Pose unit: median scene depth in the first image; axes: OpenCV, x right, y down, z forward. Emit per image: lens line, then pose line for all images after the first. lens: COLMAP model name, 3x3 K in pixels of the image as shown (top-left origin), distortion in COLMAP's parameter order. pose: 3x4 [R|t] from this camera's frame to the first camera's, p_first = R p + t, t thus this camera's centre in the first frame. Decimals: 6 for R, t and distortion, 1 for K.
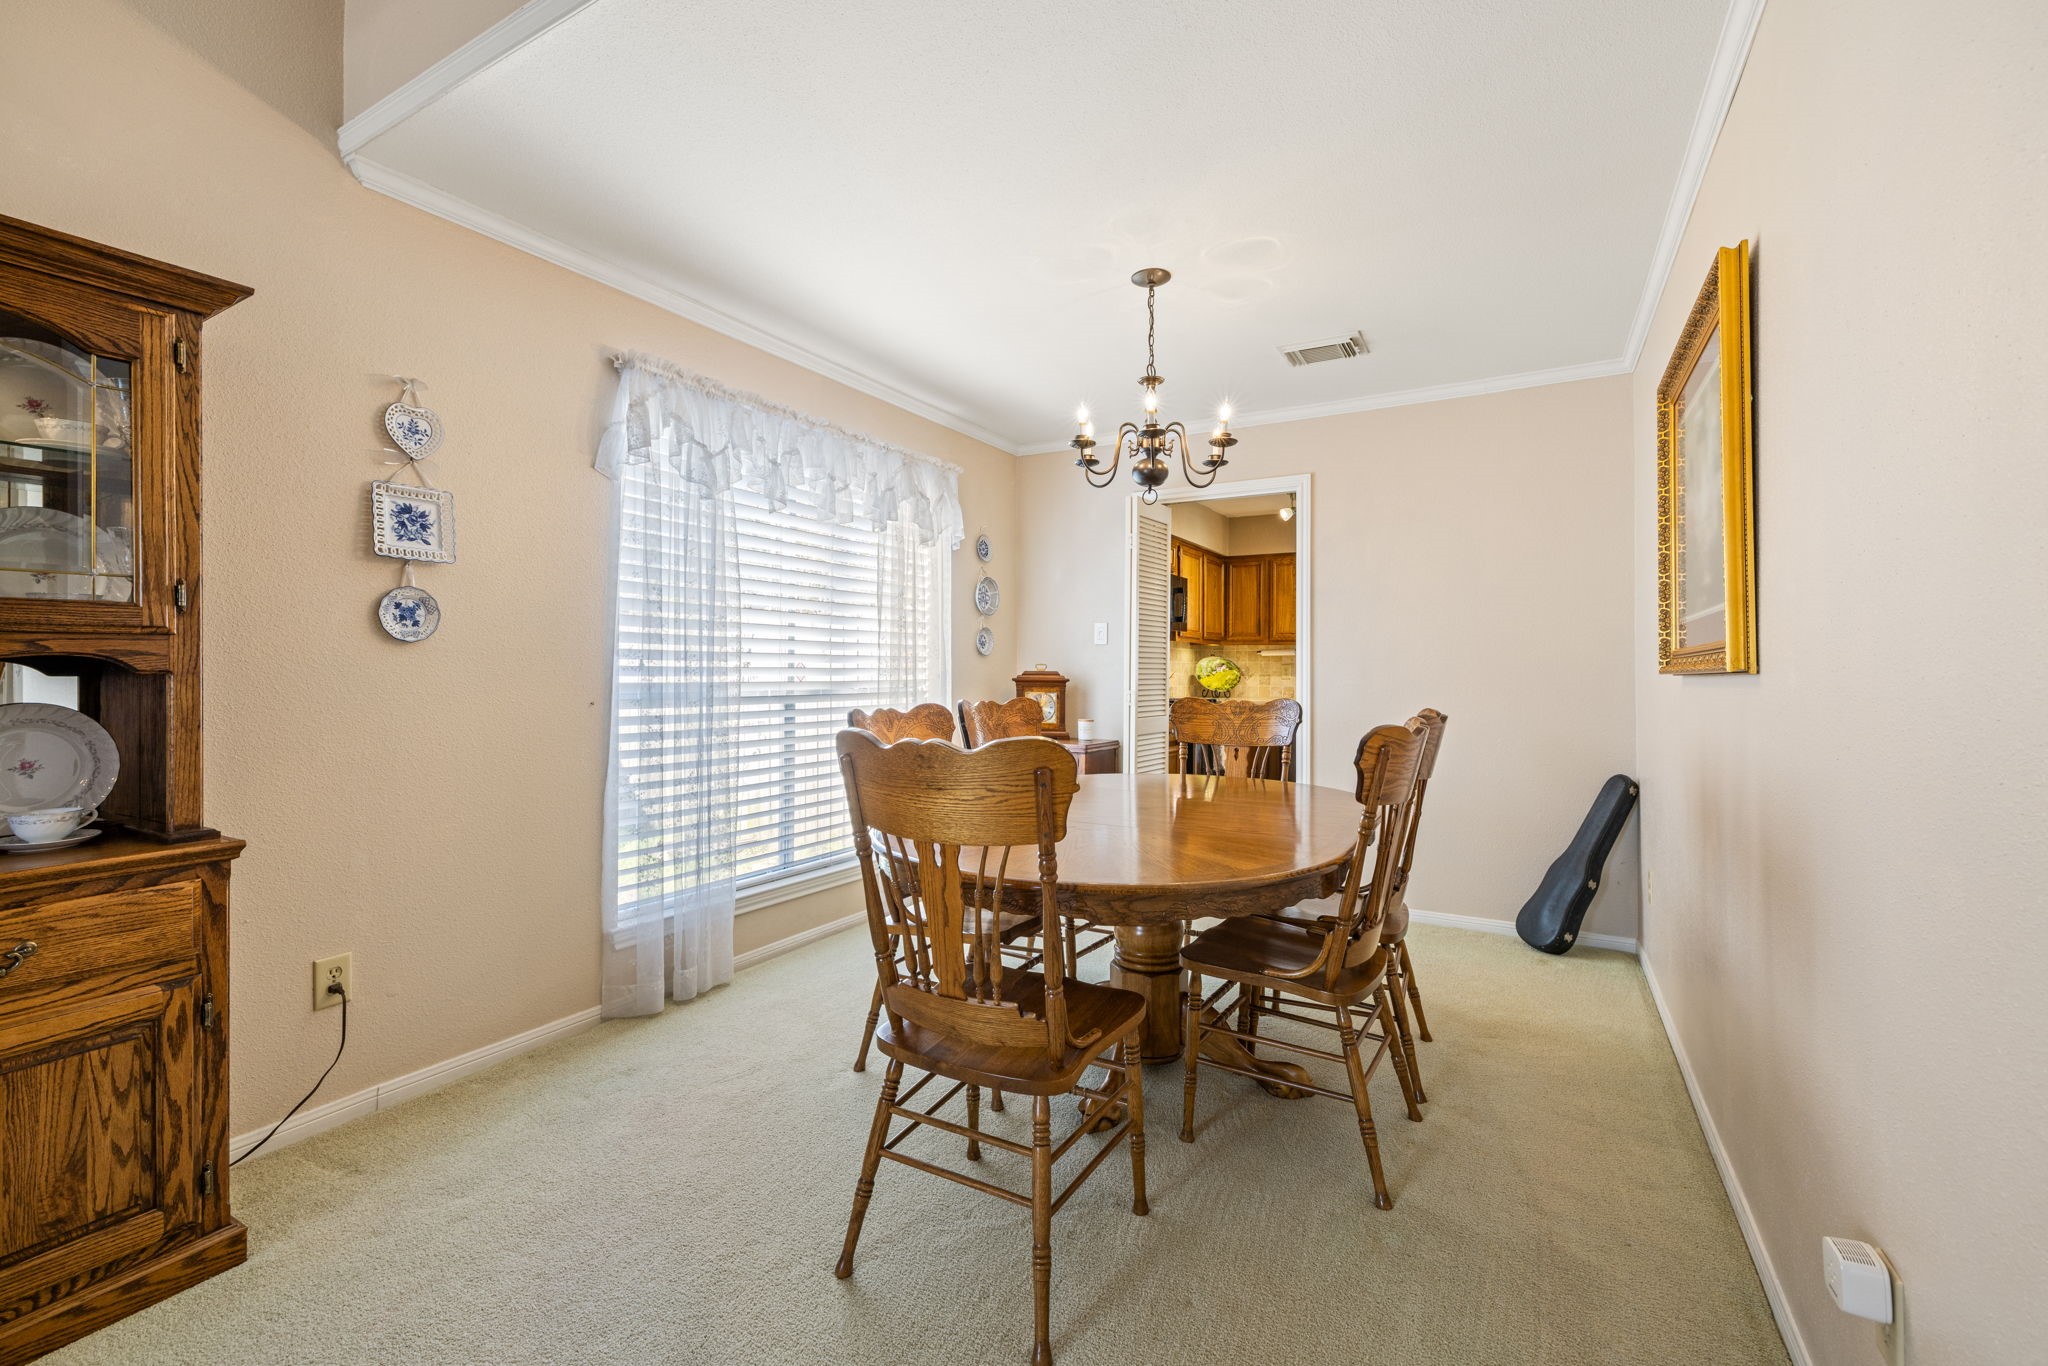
lens RADIAL K [[860.2, 0, 1026.5], [0, 860.2, 665.9], [0, 0, 1]] dist [-0.007977, 0.001100]
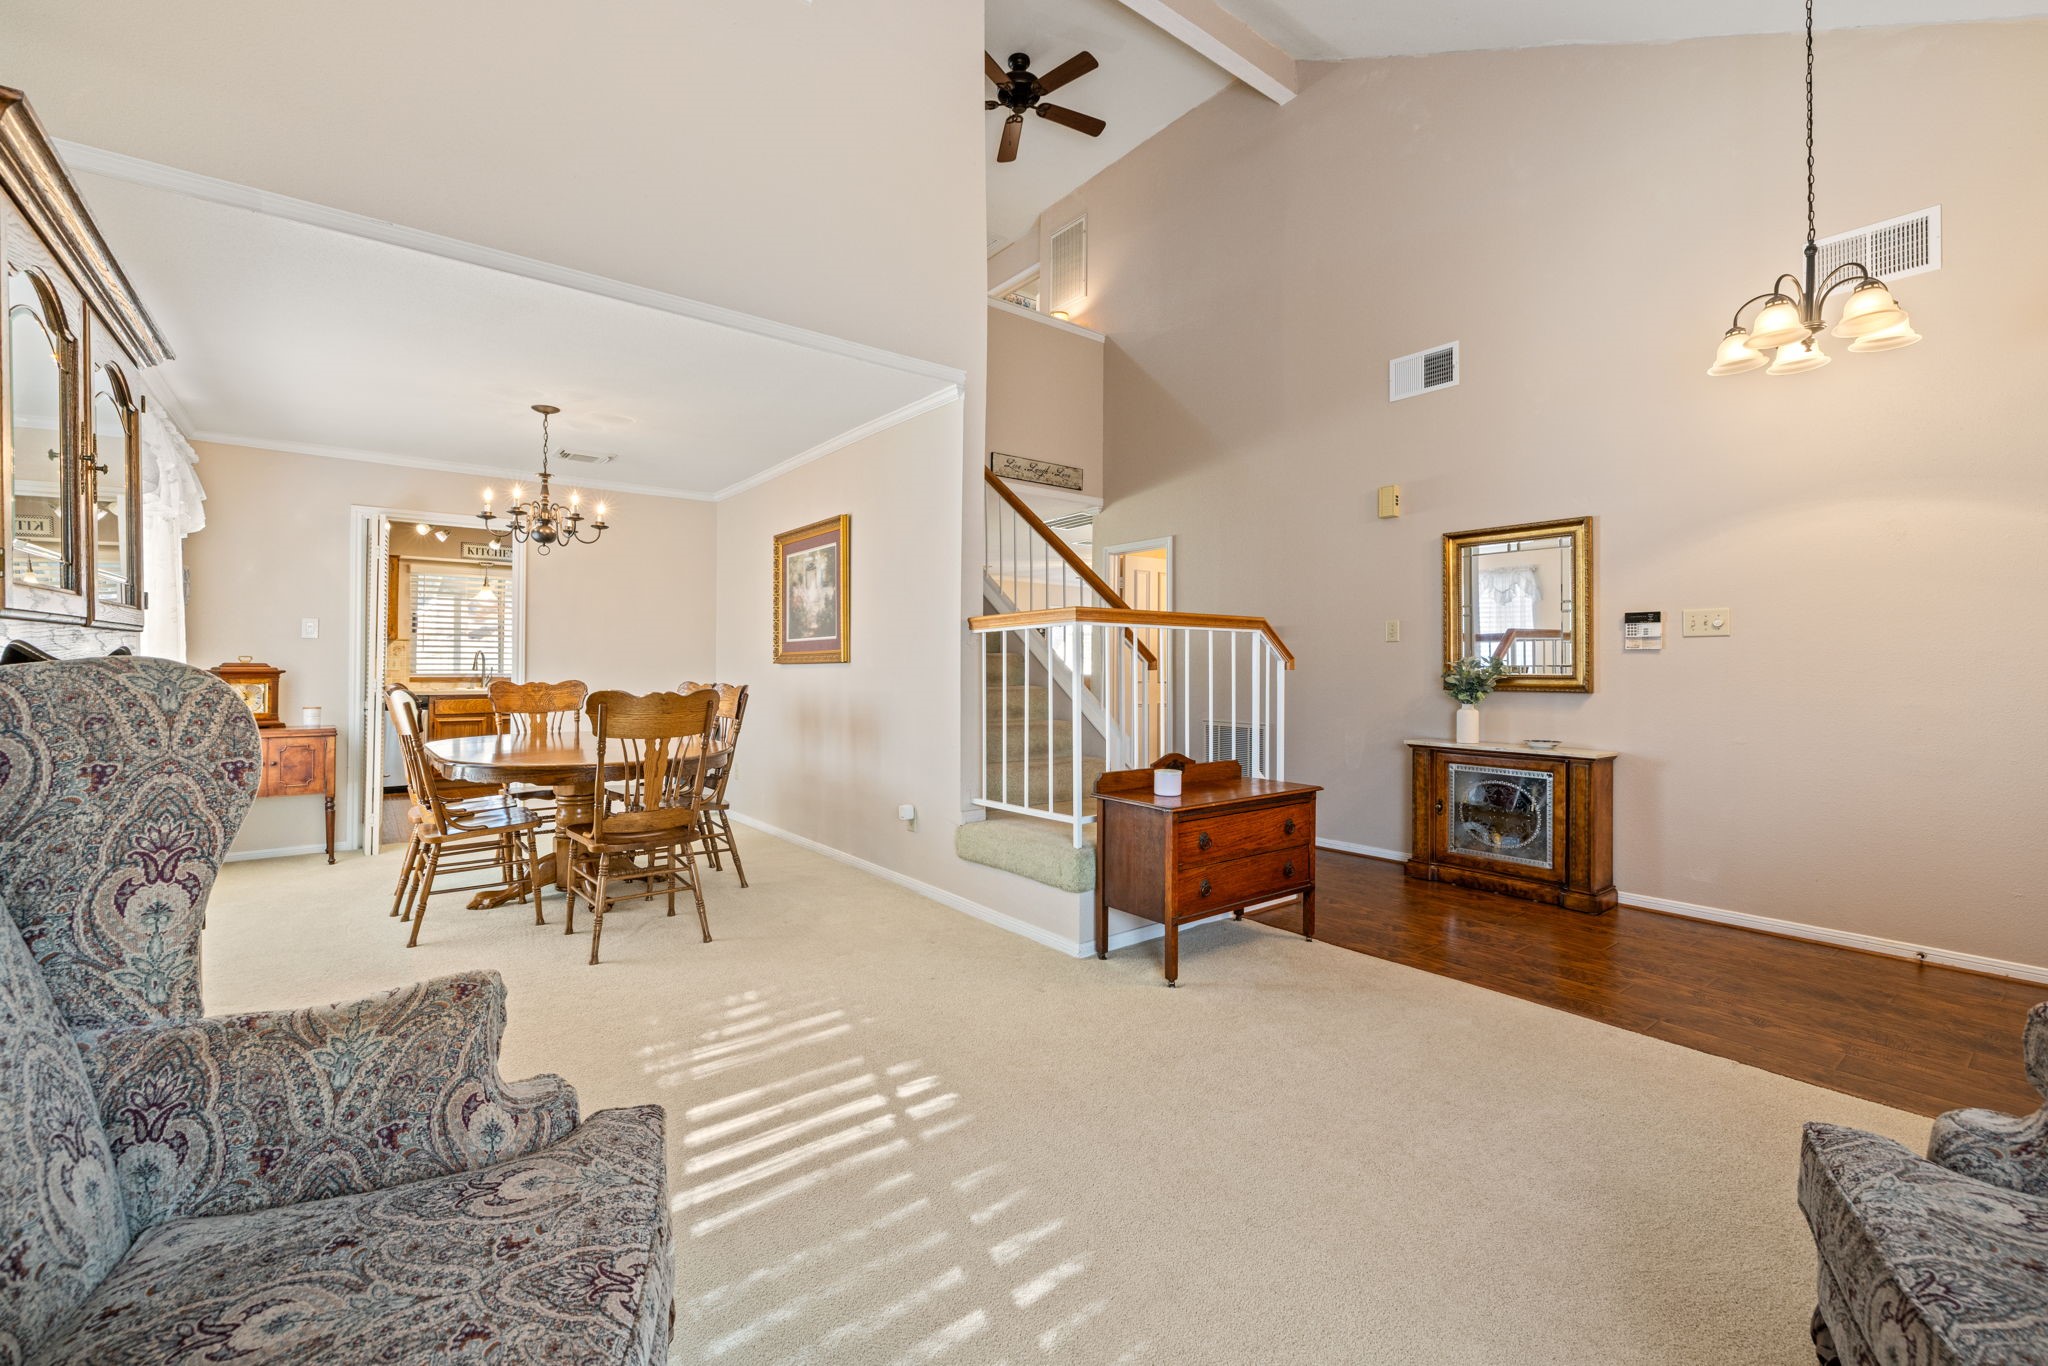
lens RADIAL K [[860.2, 0, 1023.0], [0, 860.2, 664.4], [0, 0, 1]] dist [-0.007977, 0.001100]
pose [[0.376870, -0.000870, 0.926266, -0.958521], [-0.004579, 0.999986, 0.002802, 0.000673], [-0.926255, -0.005297, 0.376860, -0.379093]]
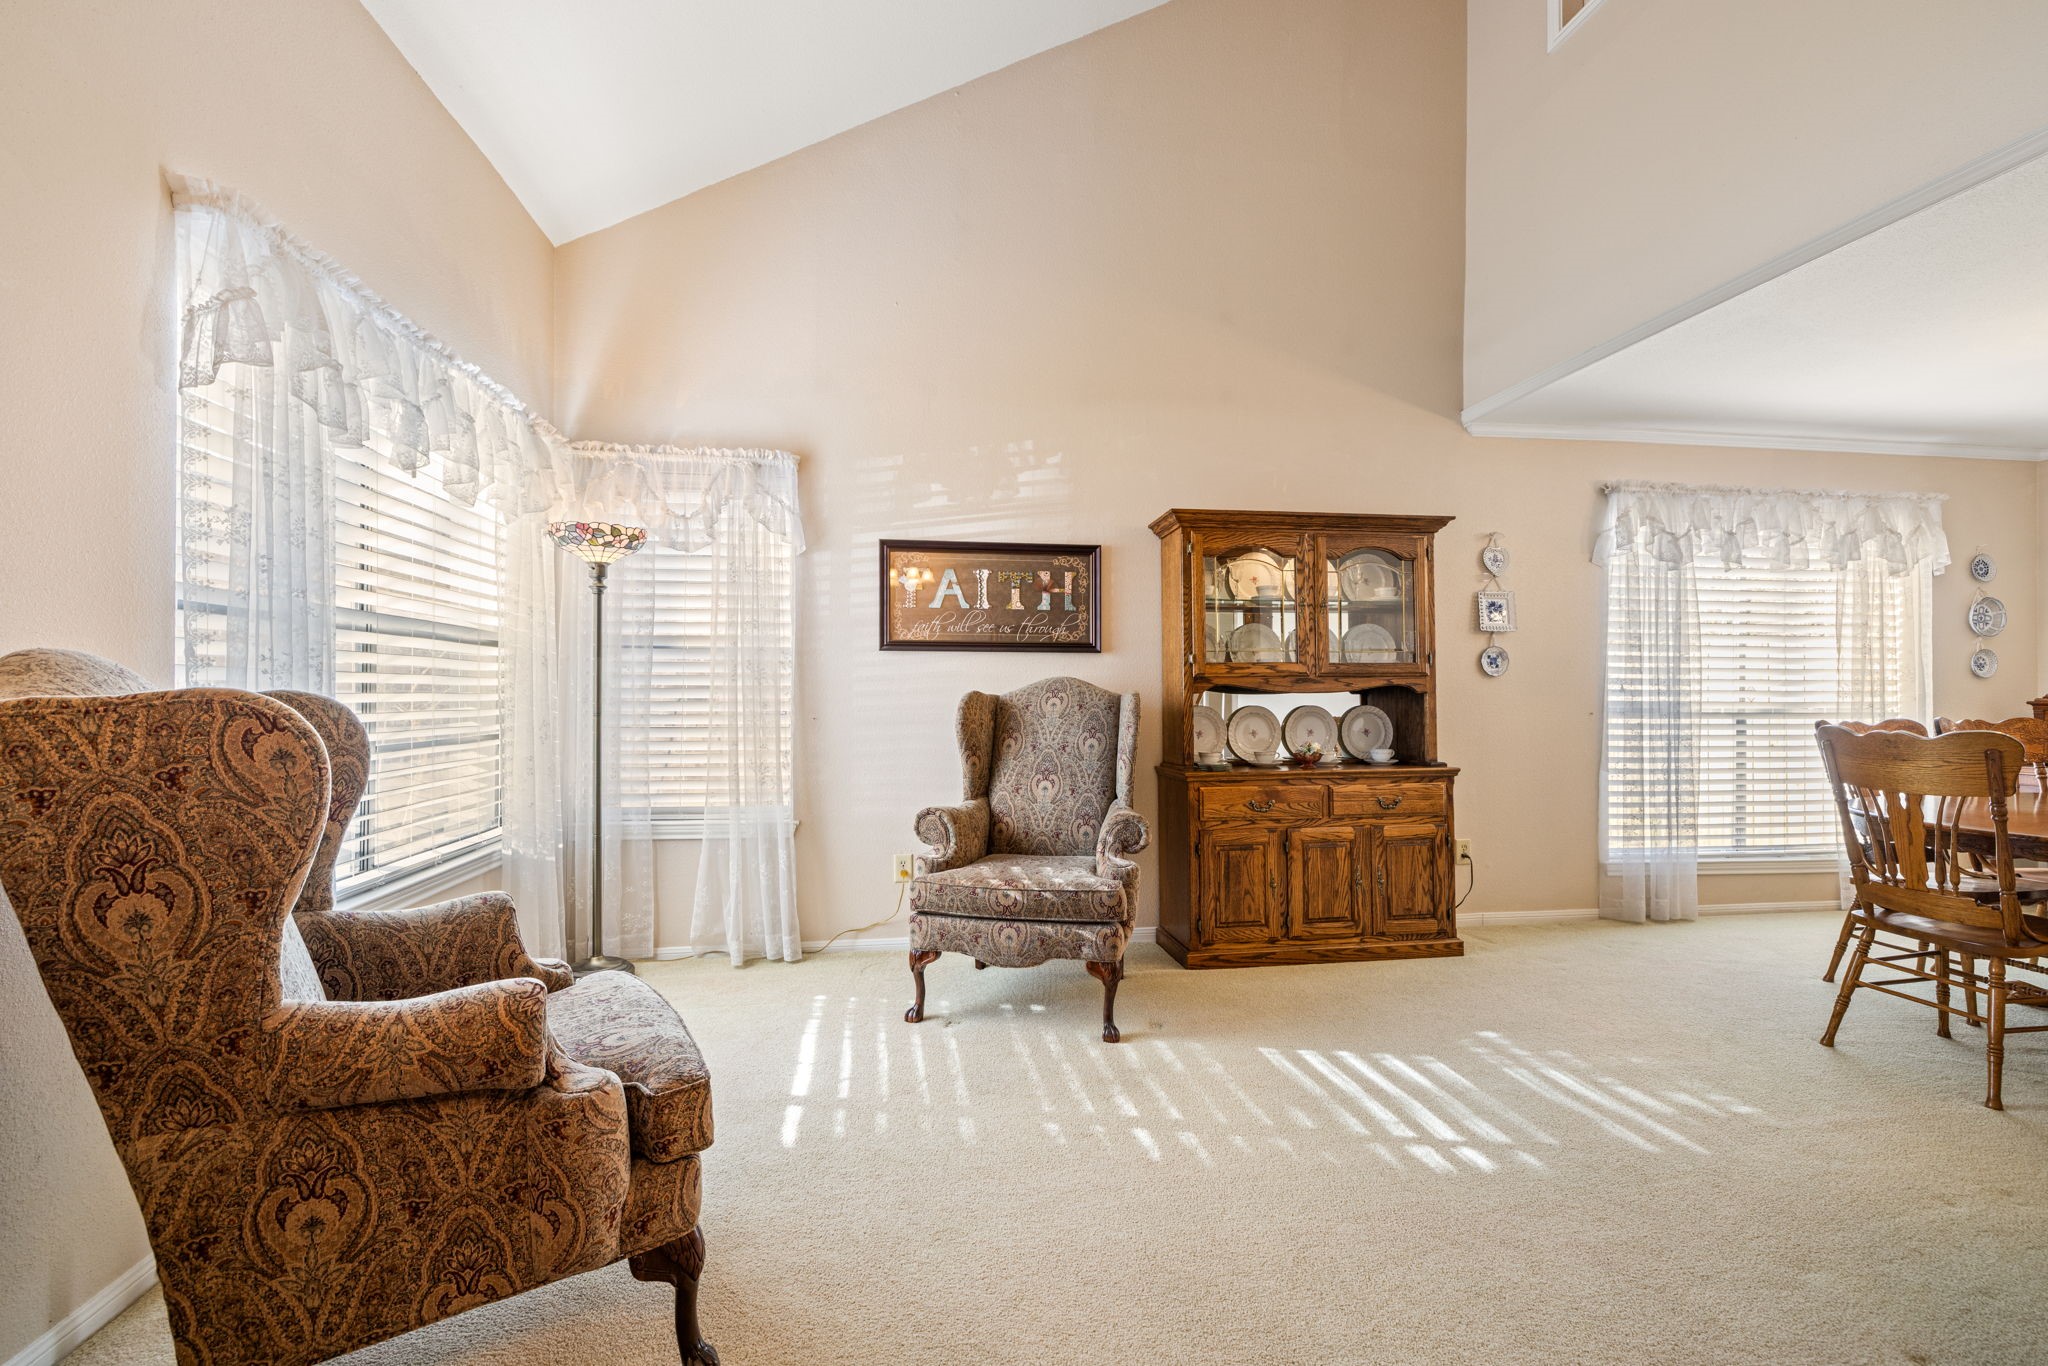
lens RADIAL K [[860.2, 0, 1011.2], [0, 860.2, 688.0], [0, 0, 1]] dist [-0.007977, 0.001100]
pose [[0.602584, -0.004666, -0.798041, 0.094453], [0.001446, 0.999988, -0.004756, 0.002998], [0.798054, 0.001712, 0.602584, -0.739550]]
